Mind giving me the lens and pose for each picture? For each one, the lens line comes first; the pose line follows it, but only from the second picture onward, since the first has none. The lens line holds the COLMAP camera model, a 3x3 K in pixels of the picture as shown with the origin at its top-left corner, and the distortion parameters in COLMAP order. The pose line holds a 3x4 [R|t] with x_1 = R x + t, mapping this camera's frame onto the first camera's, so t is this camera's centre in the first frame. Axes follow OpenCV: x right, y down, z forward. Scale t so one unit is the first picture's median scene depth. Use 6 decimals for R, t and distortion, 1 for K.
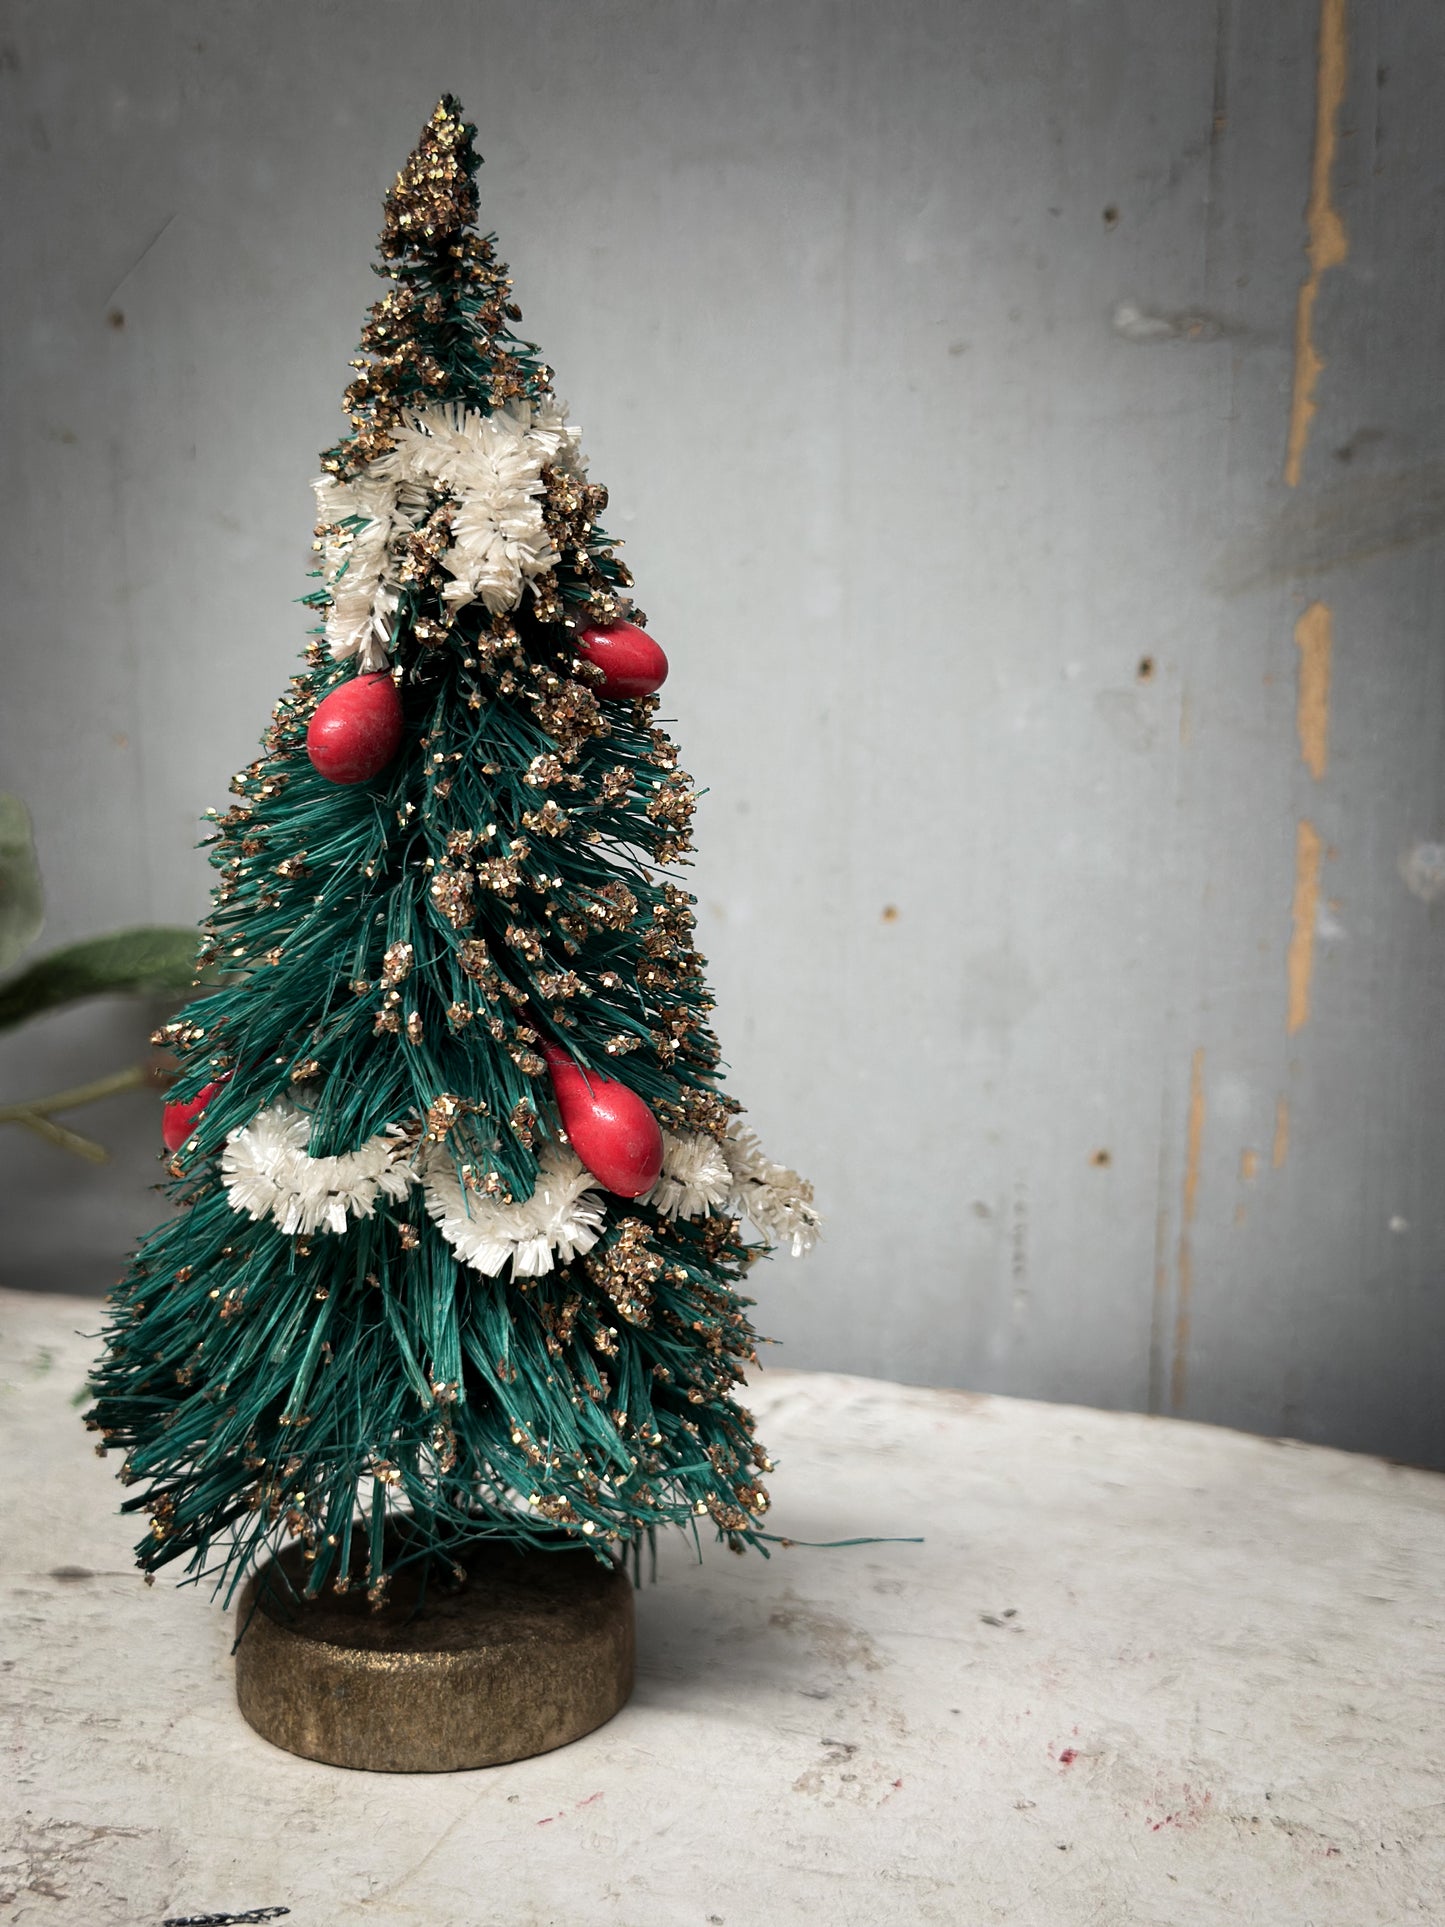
lens RADIAL K [[2880.3, 0, 722.3], [0, 2880.3, 977.3], [0, 0, 1]] dist [0.092284, 0.000000]
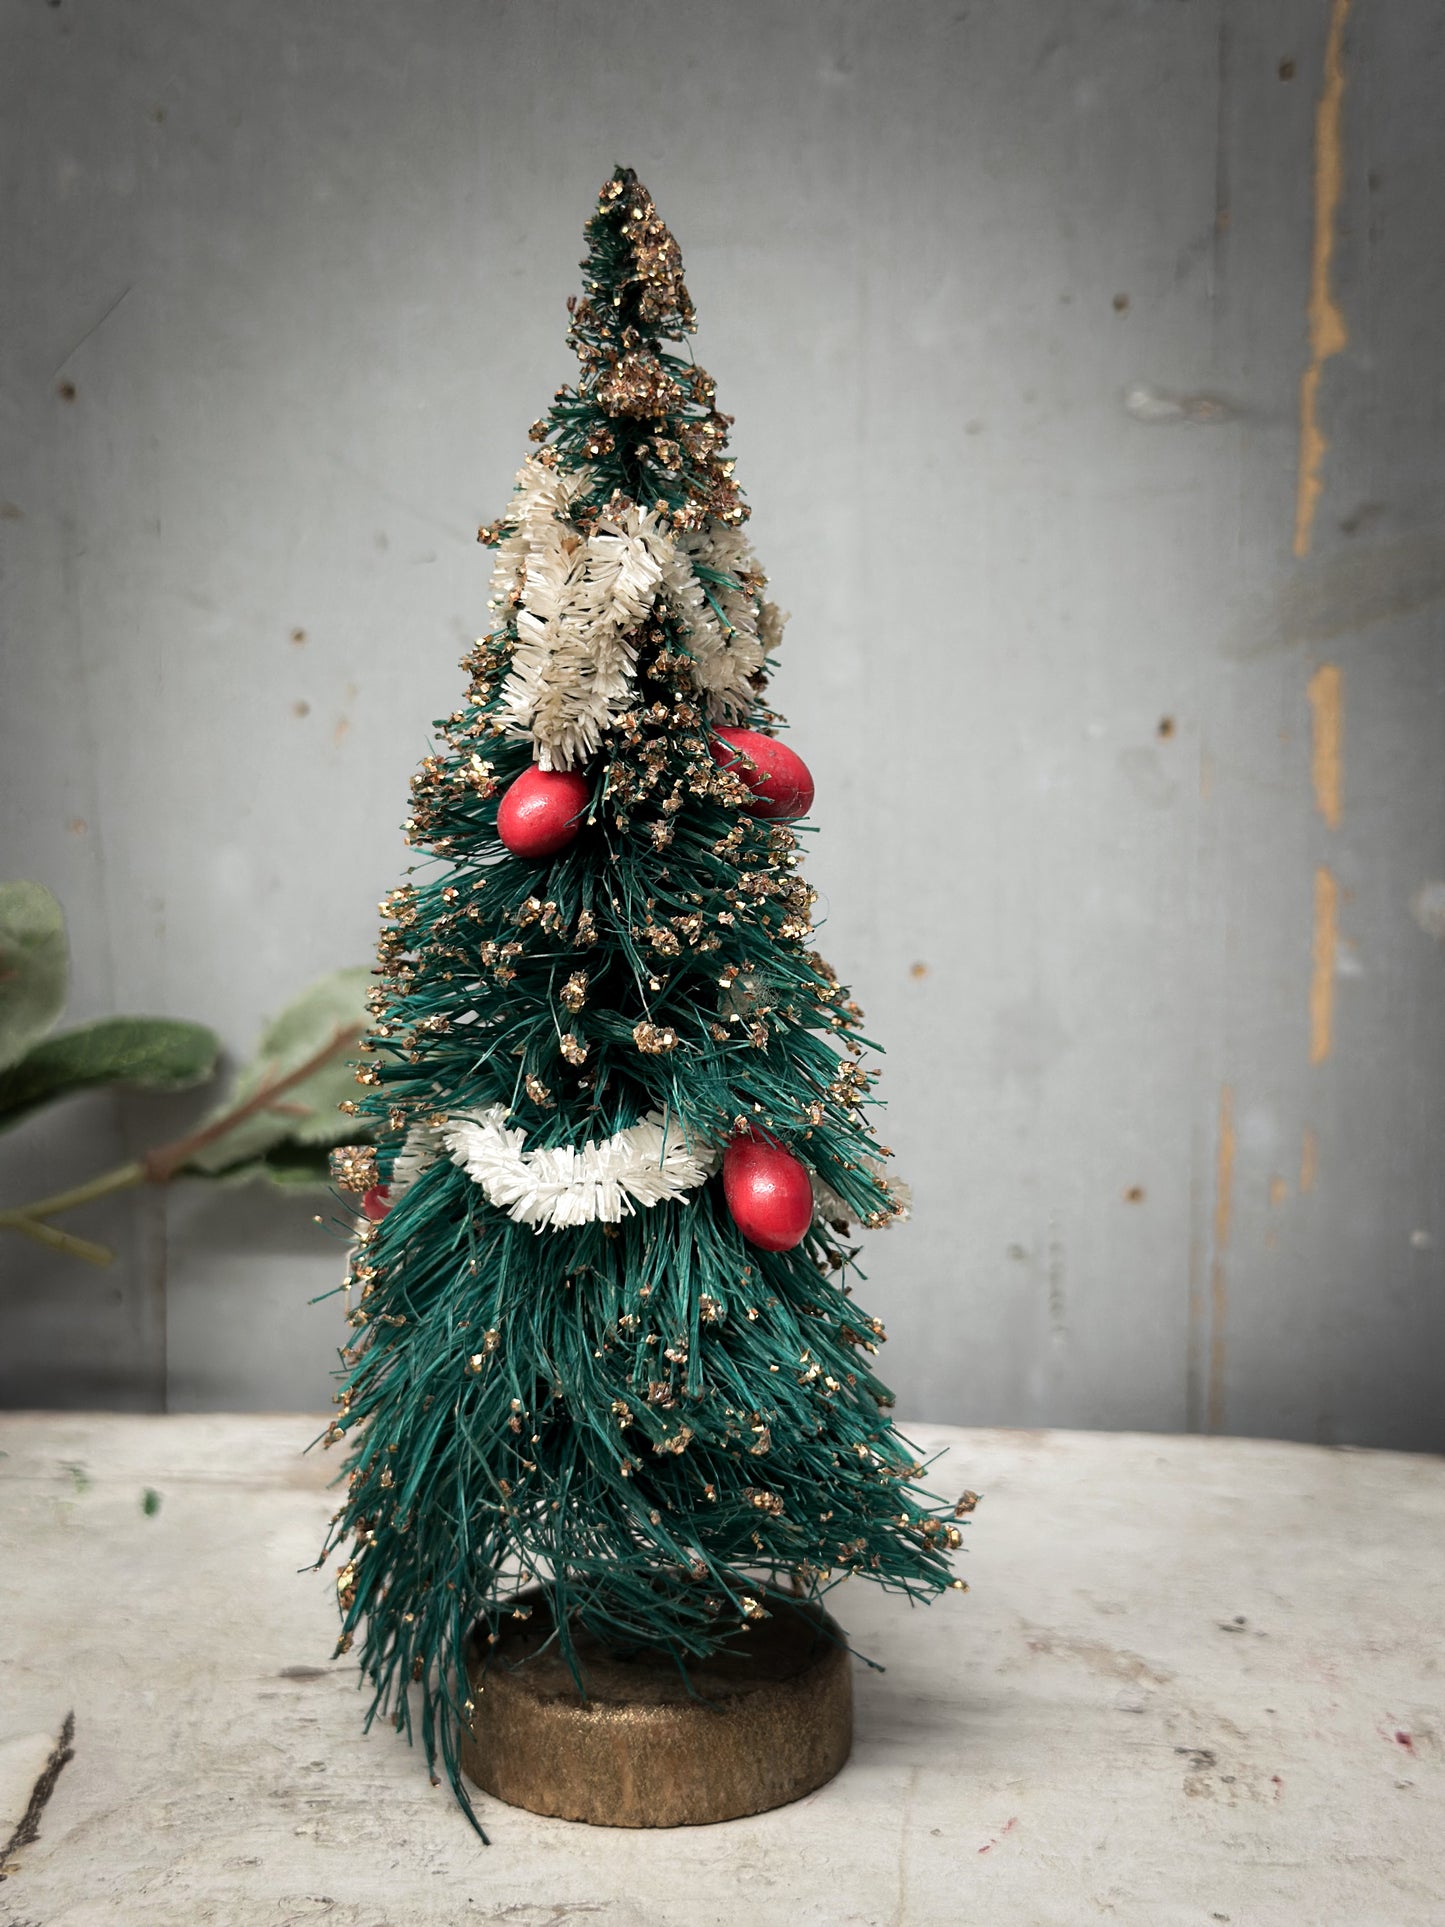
lens RADIAL K [[2880.3, 0, 739.3], [0, 2880.3, 981.5], [0, 0, 1]] dist [0.092284, 0.000000]
pose [[0.966230, -0.038385, 0.254808, -0.322452], [0.047432, 0.998440, -0.029454, 0.011202], [-0.253280, 0.040546, 0.966543, 0.023061]]
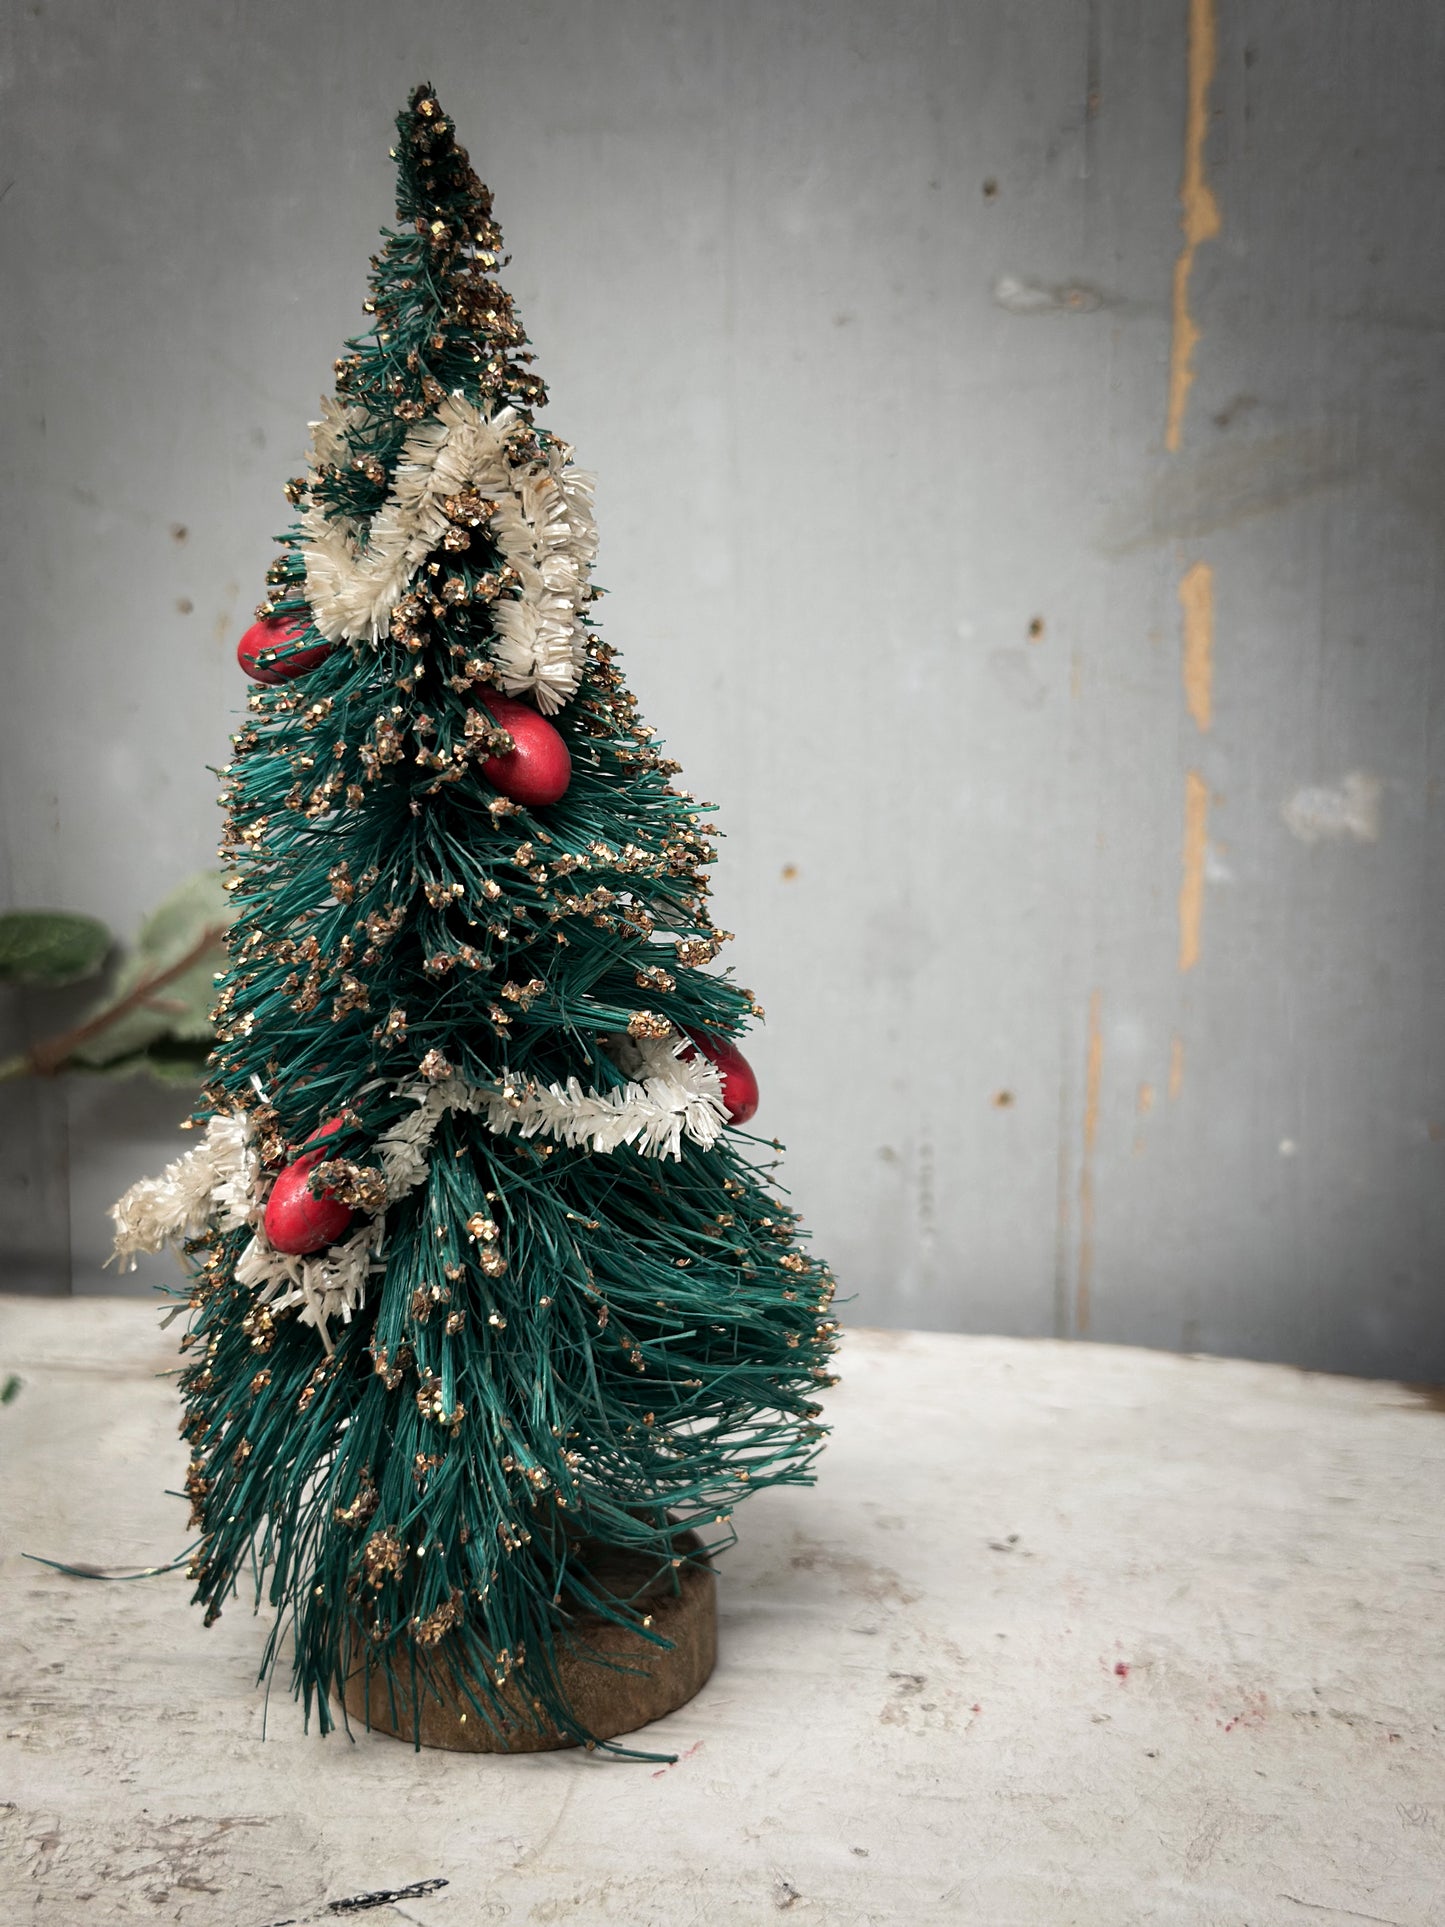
lens RADIAL K [[2880.3, 0, 739.2], [0, 2880.3, 995.2], [0, 0, 1]] dist [0.092284, 0.000000]
pose [[0.985649, -0.045628, 0.162524, -0.155340], [0.040430, 0.998564, 0.035151, -0.018212], [-0.163895, -0.028075, 0.986078, -0.014329]]
